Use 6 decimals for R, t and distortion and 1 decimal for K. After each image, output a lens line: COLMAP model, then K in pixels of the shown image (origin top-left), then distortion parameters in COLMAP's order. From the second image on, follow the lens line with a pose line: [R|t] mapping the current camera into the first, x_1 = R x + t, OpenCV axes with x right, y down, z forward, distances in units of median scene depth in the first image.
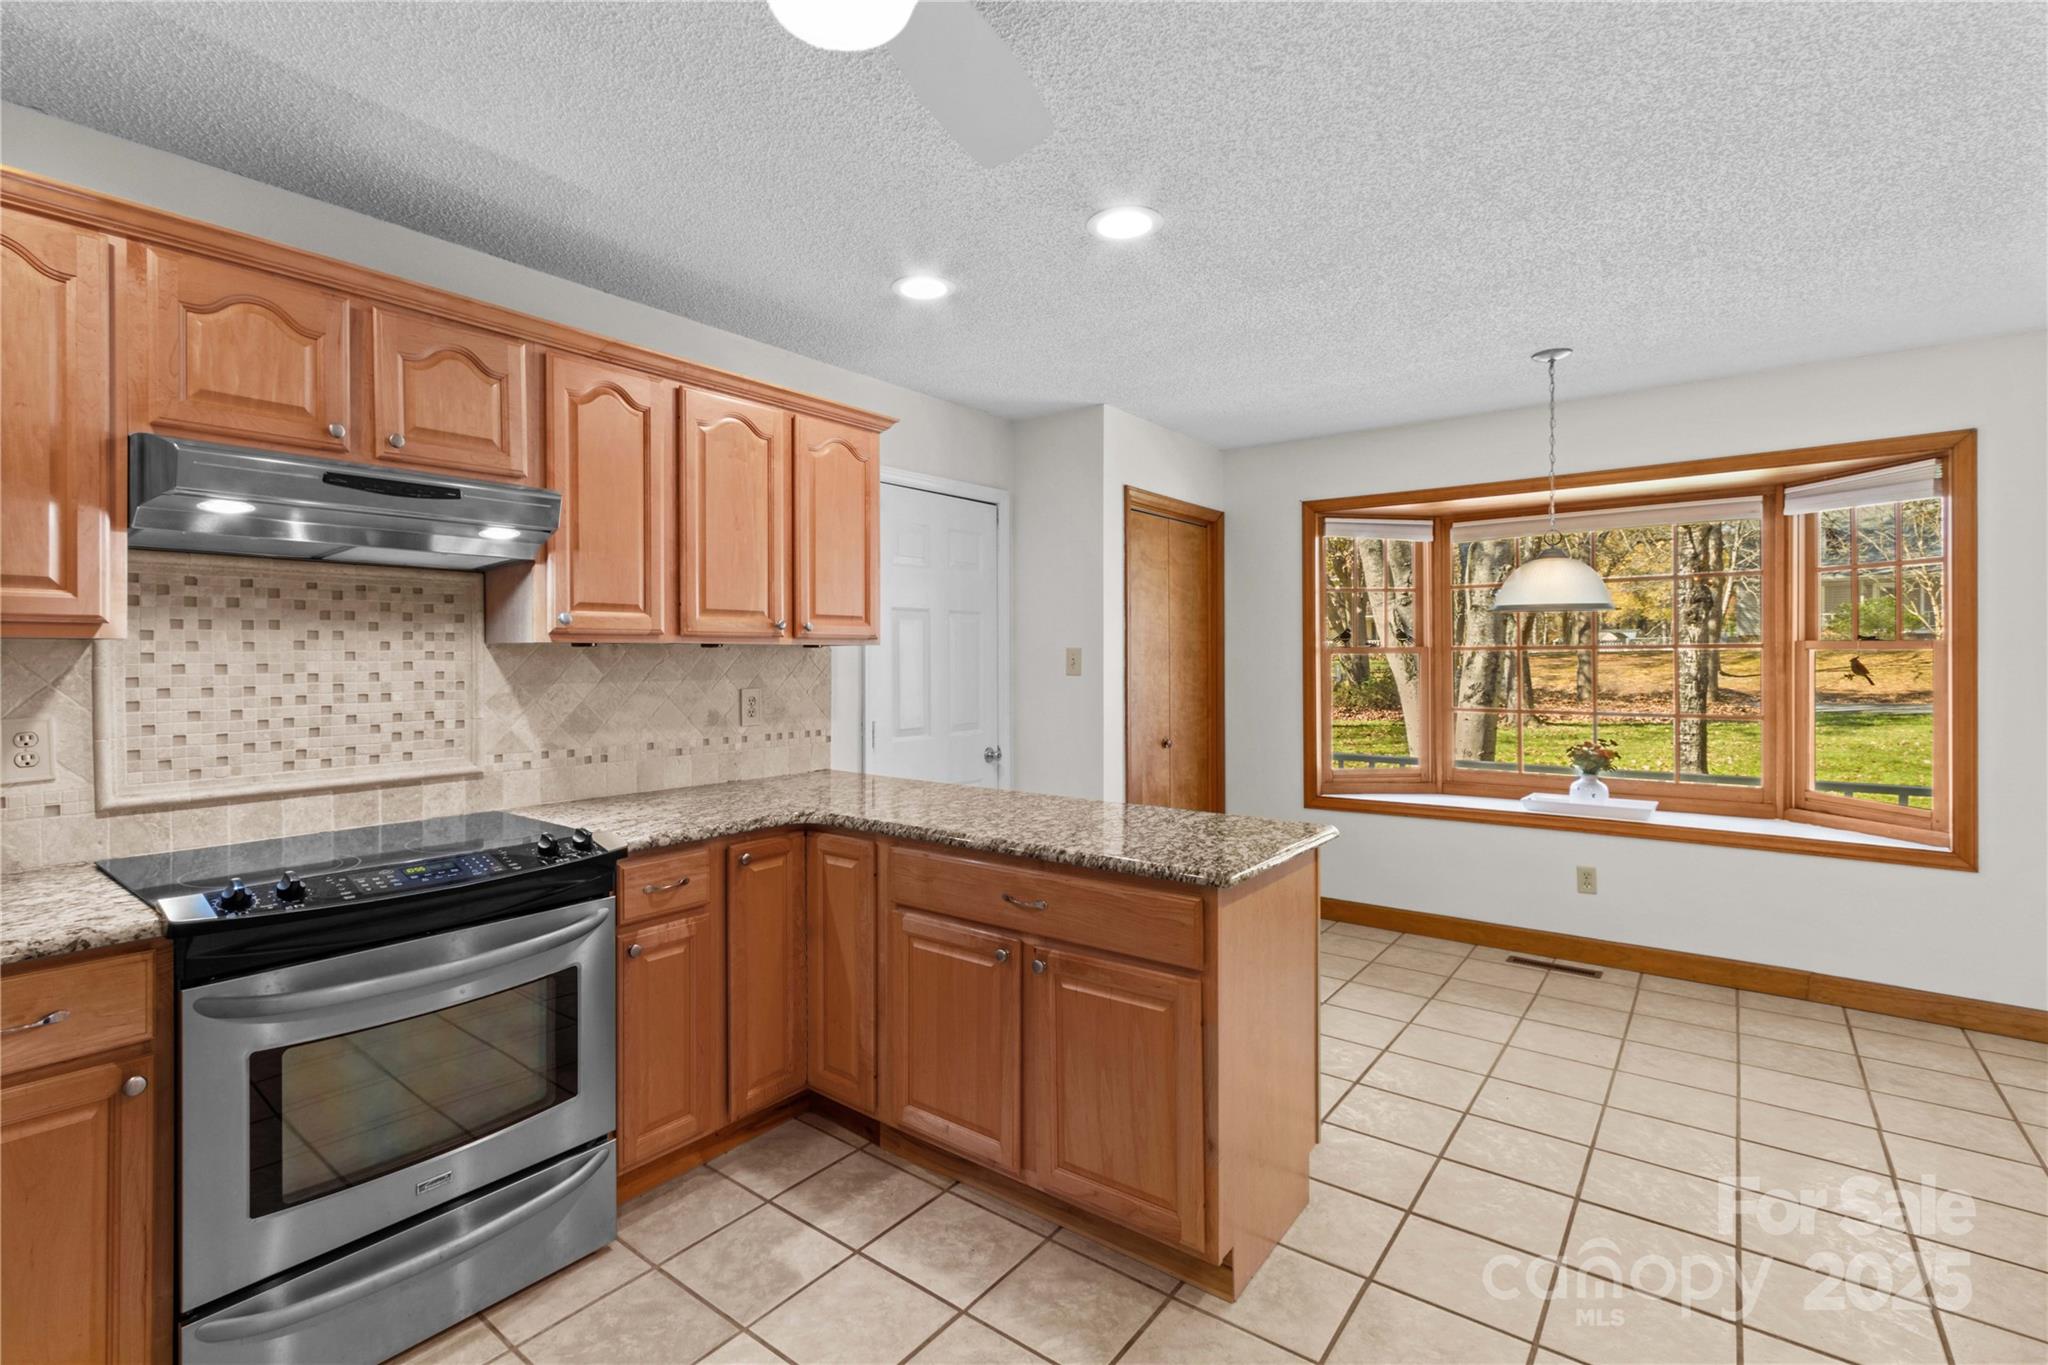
lens RADIAL K [[942.6, 0, 1008.4], [0, 942.6, 664.8], [0, 0, 1]] dist [0.004638, -0.000356]
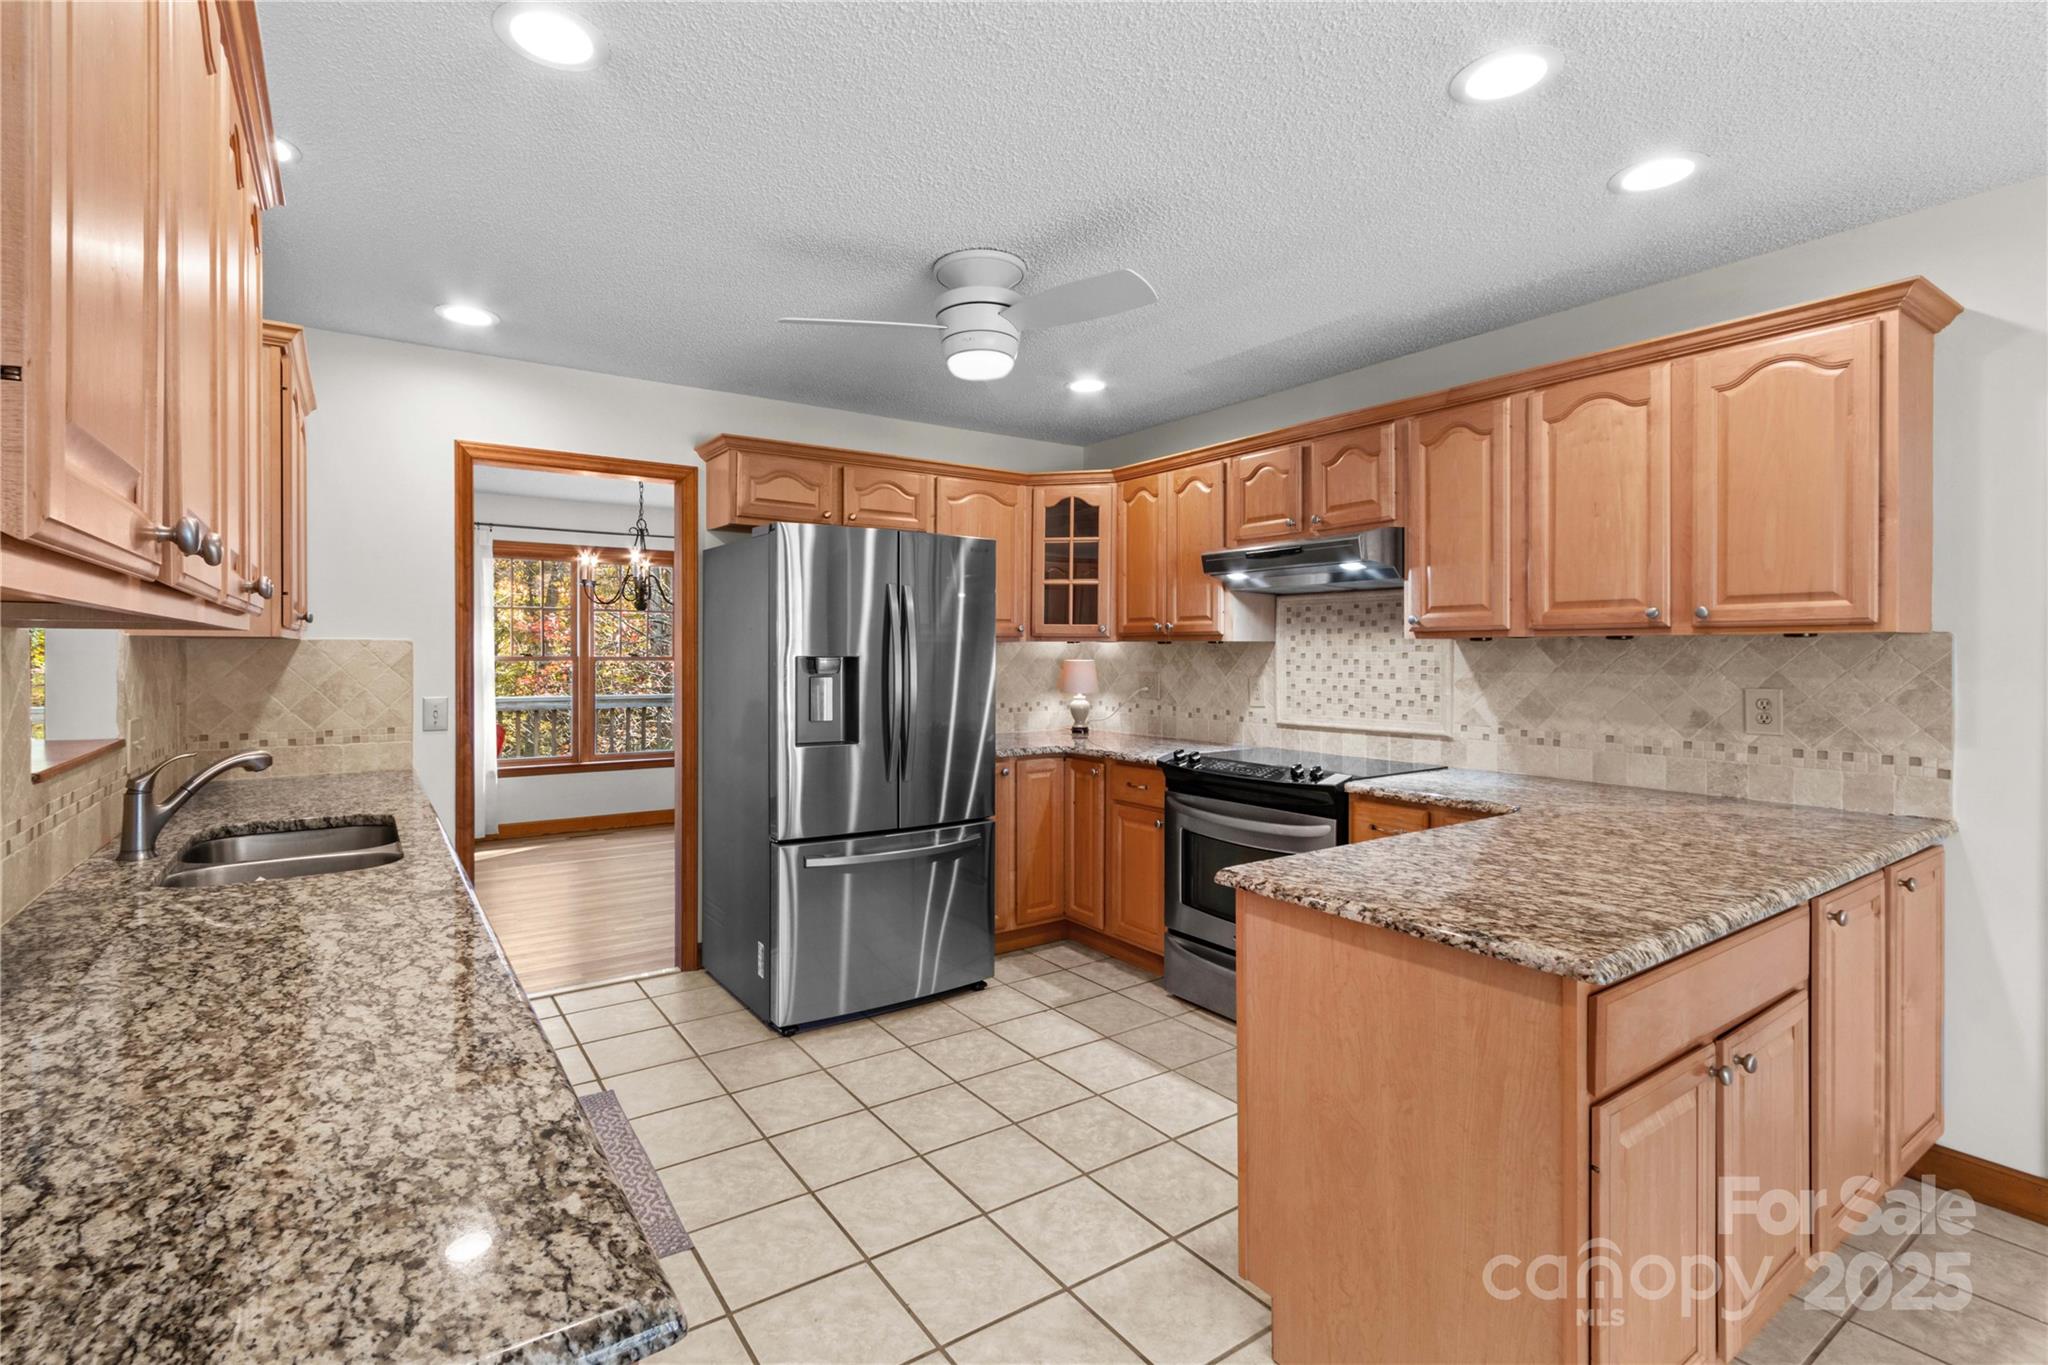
lens RADIAL K [[942.6, 0, 1009.5], [0, 942.6, 664.4], [0, 0, 1]] dist [0.004638, -0.000356]
pose [[-0.288878, 0.008914, -0.957324, 0.907976], [-0.015166, 0.999789, 0.013886, 0.003473], [0.957246, 0.018530, -0.288682, 0.804746]]
